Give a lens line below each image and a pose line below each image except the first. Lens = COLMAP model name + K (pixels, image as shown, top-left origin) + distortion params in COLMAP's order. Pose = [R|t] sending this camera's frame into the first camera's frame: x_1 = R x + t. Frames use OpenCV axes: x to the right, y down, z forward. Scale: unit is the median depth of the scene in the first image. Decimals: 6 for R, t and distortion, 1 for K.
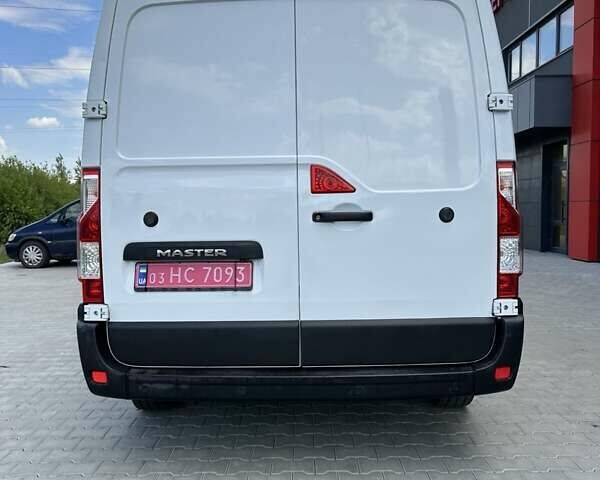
lens RADIAL K [[565.3, 0, 300.0], [0, 565.3, 240.0], [0, 0, 1]] dist [0.168682, -0.336012]
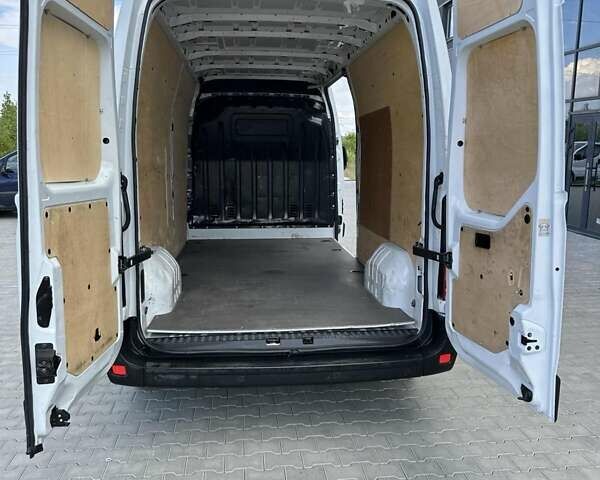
lens RADIAL K [[565.3, 0, 300.0], [0, 565.3, 240.0], [0, 0, 1]] dist [0.168682, -0.336012]
pose [[0.992999, -0.004394, 0.118038, -0.114625], [-0.009066, 0.993525, 0.113249, -0.166428], [-0.117771, -0.113527, 0.986530, -0.186484]]
